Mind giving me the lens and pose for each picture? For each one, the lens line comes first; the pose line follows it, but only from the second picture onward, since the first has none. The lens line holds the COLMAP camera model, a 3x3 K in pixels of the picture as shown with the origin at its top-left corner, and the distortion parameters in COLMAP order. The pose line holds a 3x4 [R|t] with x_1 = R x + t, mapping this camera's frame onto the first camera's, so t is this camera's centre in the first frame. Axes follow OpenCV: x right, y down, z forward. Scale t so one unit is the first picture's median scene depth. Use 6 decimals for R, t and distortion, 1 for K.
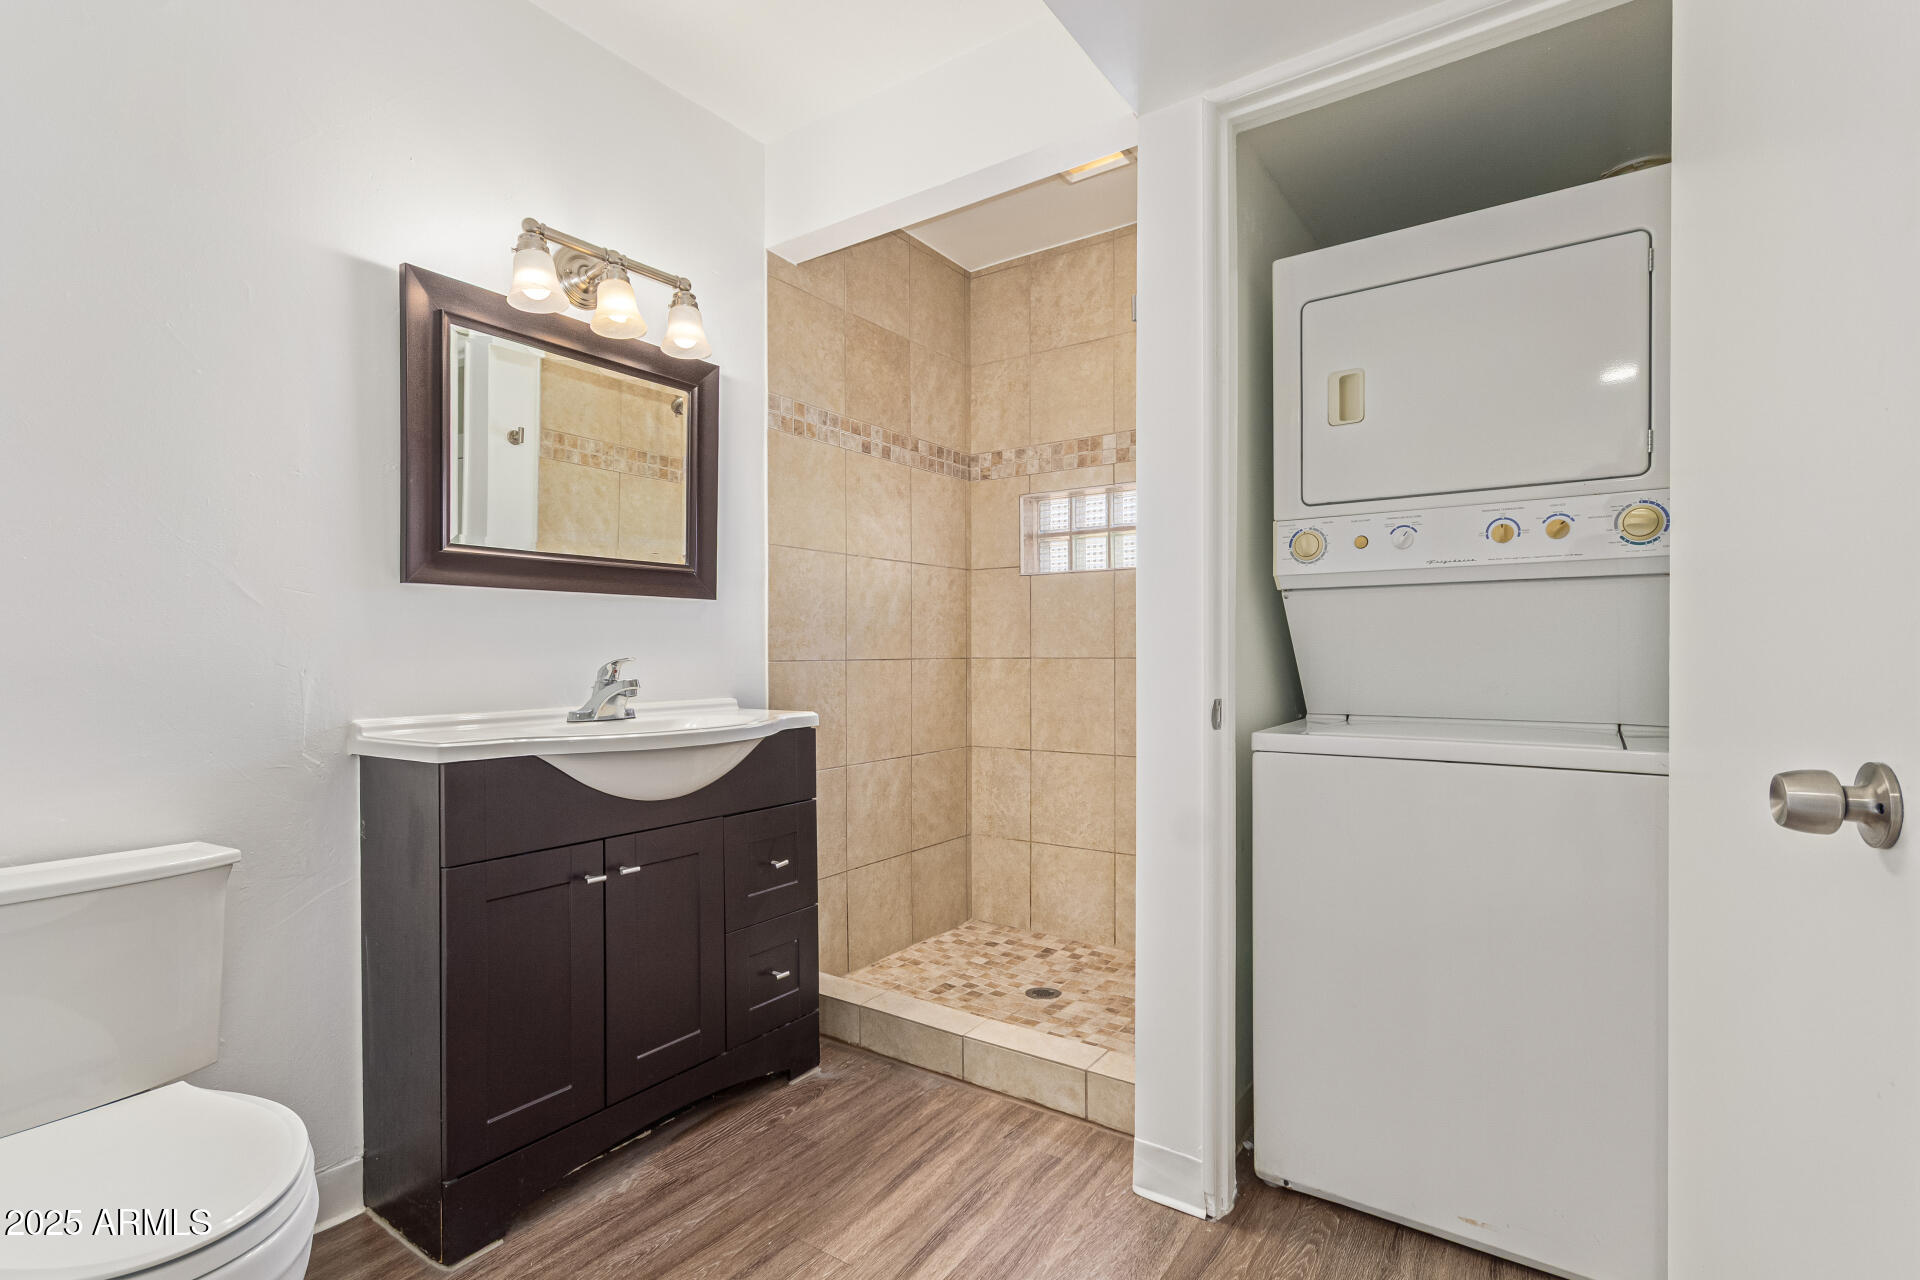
lens RADIAL K [[903.7, 0, 961.1], [0, 903.7, 647.9], [0, 0, 1]] dist [0.006333, 0.001976]
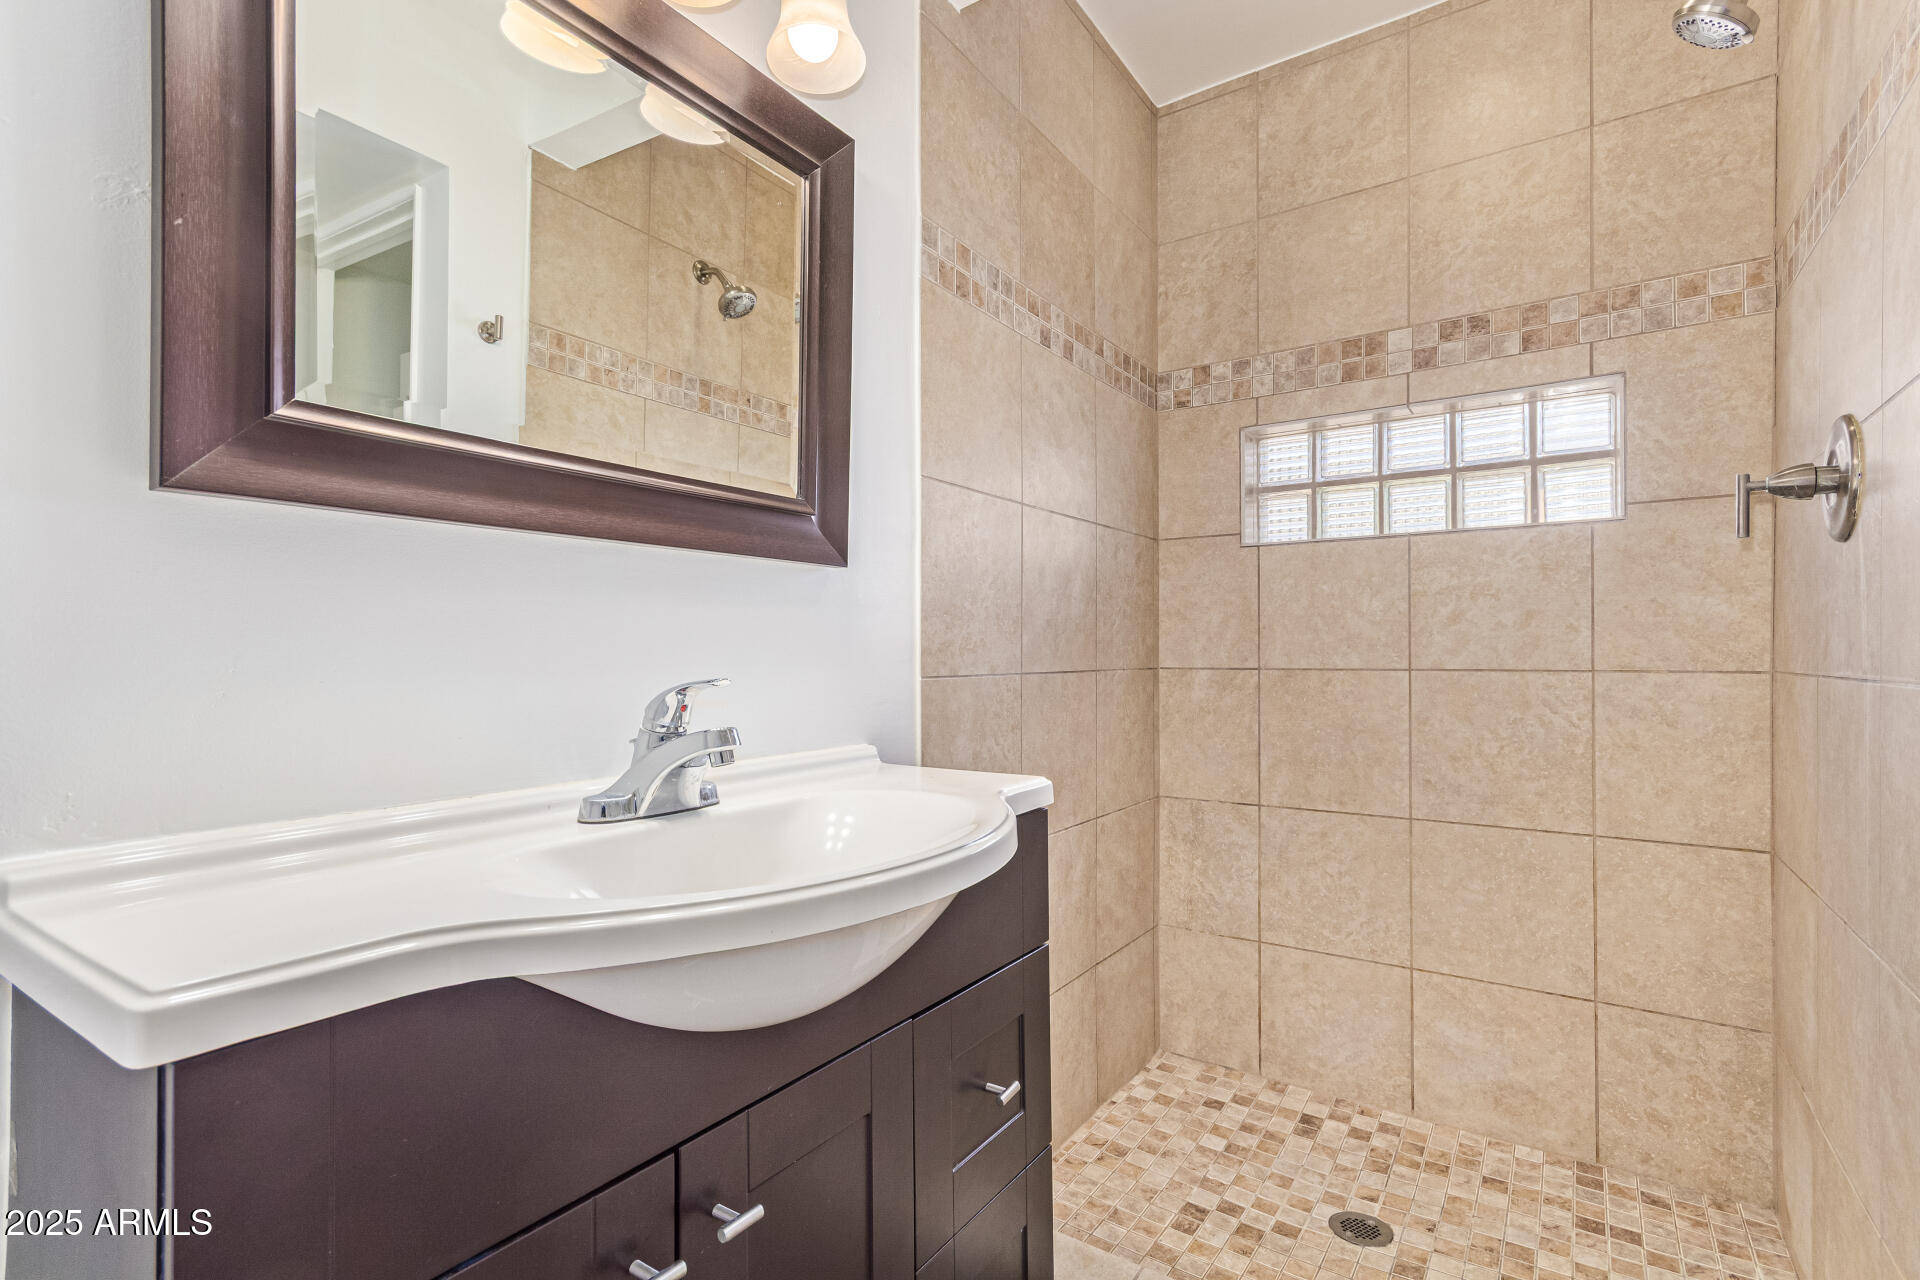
lens RADIAL K [[903.7, 0, 965.5], [0, 903.7, 643.2], [0, 0, 1]] dist [0.006333, 0.001976]
pose [[0.999941, 0.002032, 0.010681, -0.156127], [-0.001958, 0.999974, -0.006935, -0.002813], [-0.010694, 0.006914, 0.999919, 0.344278]]
